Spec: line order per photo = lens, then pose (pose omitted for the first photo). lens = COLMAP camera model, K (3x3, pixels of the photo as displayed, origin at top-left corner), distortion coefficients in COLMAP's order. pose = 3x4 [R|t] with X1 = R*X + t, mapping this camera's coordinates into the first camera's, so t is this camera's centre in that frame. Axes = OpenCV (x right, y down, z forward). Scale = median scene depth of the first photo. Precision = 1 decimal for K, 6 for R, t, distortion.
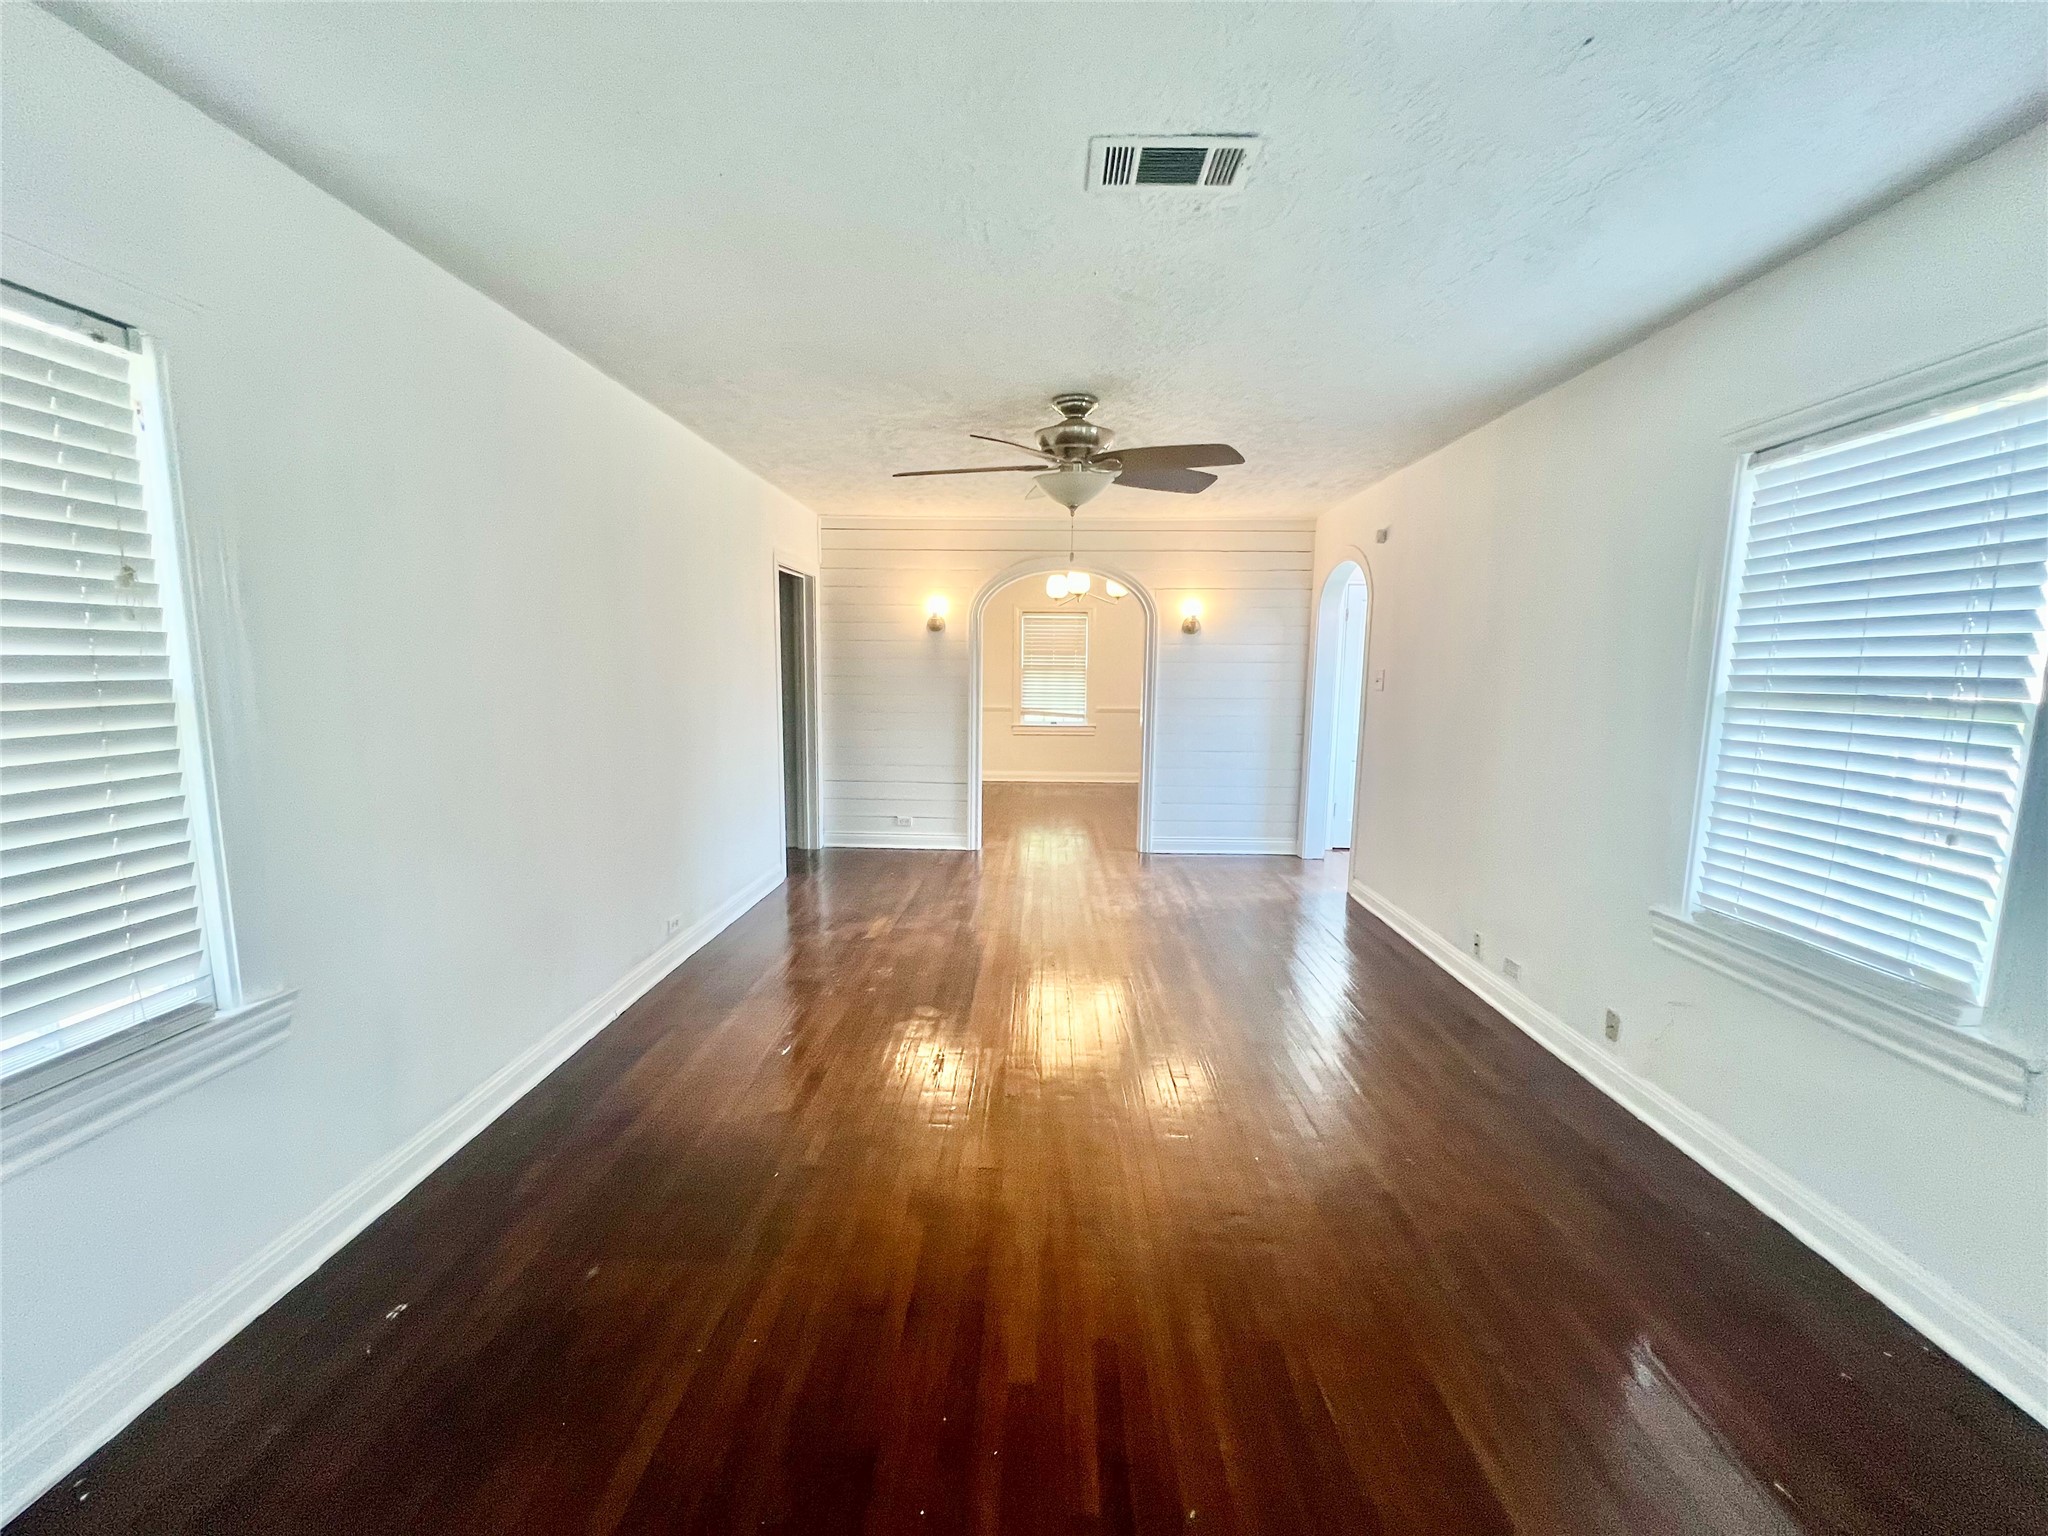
lens RADIAL K [[818.7, 0, 1020.3], [0, 818.7, 765.6], [0, 0, 1]] dist [0.002868, 0.000389]
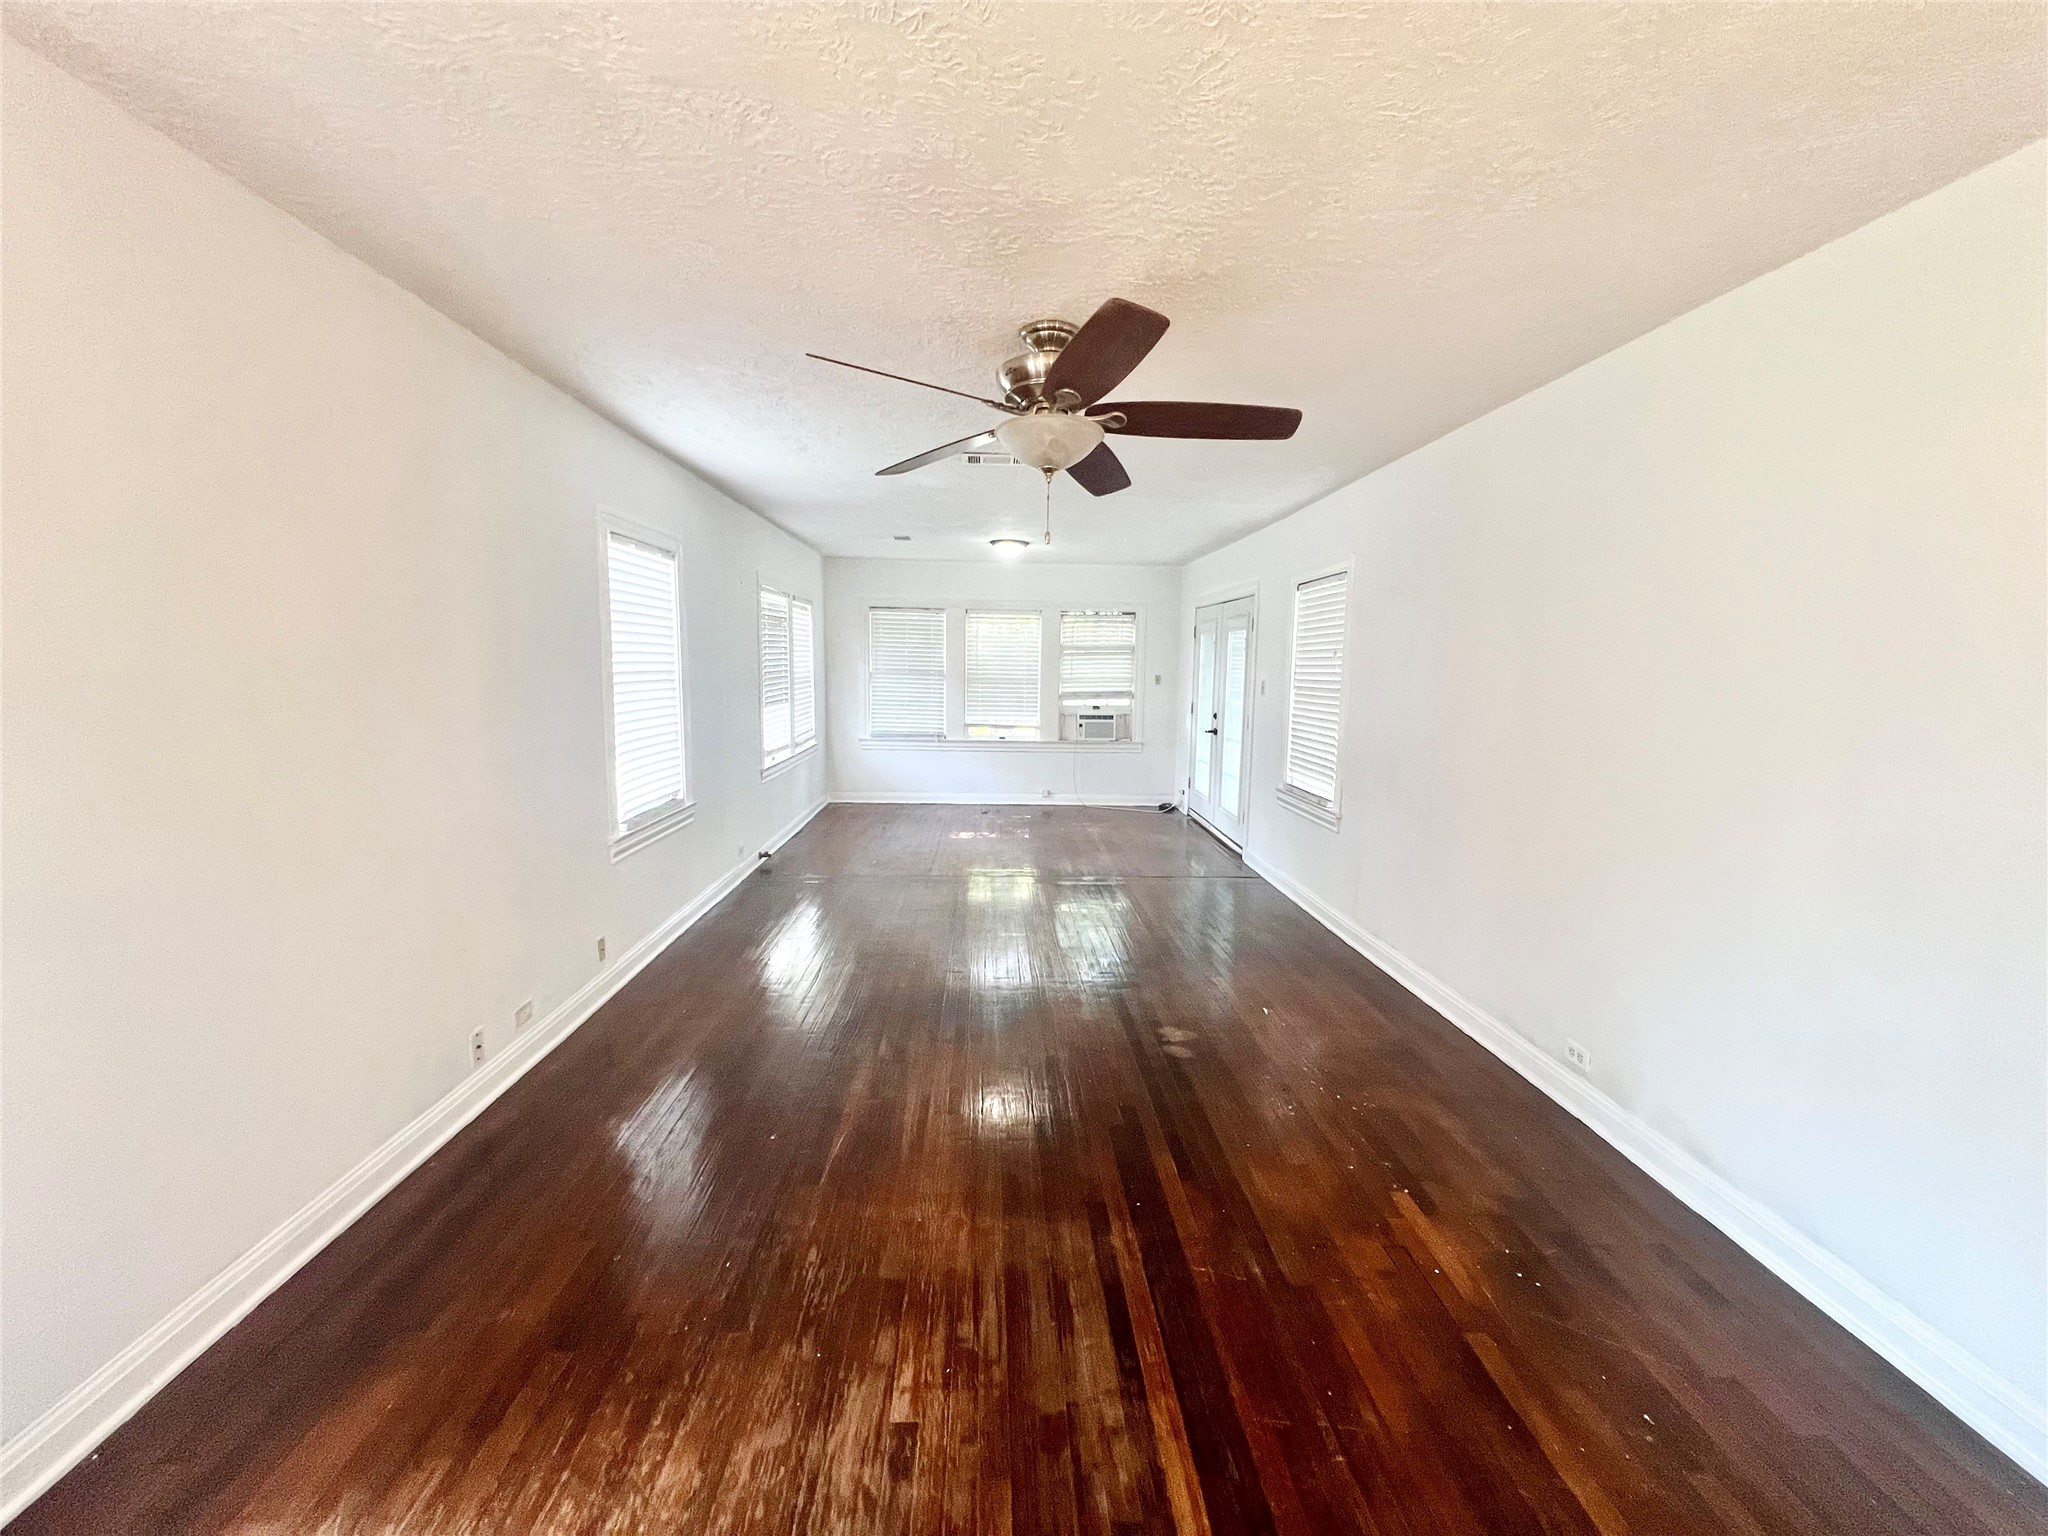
lens RADIAL K [[818.7, 0, 1023.4], [0, 818.7, 769.7], [0, 0, 1]] dist [0.002868, 0.000389]
pose [[-0.996871, -0.018260, -0.076905, 0.111572], [-0.036633, 0.968879, 0.244807, -0.187737], [0.070041, 0.246859, -0.966517, 1.429493]]
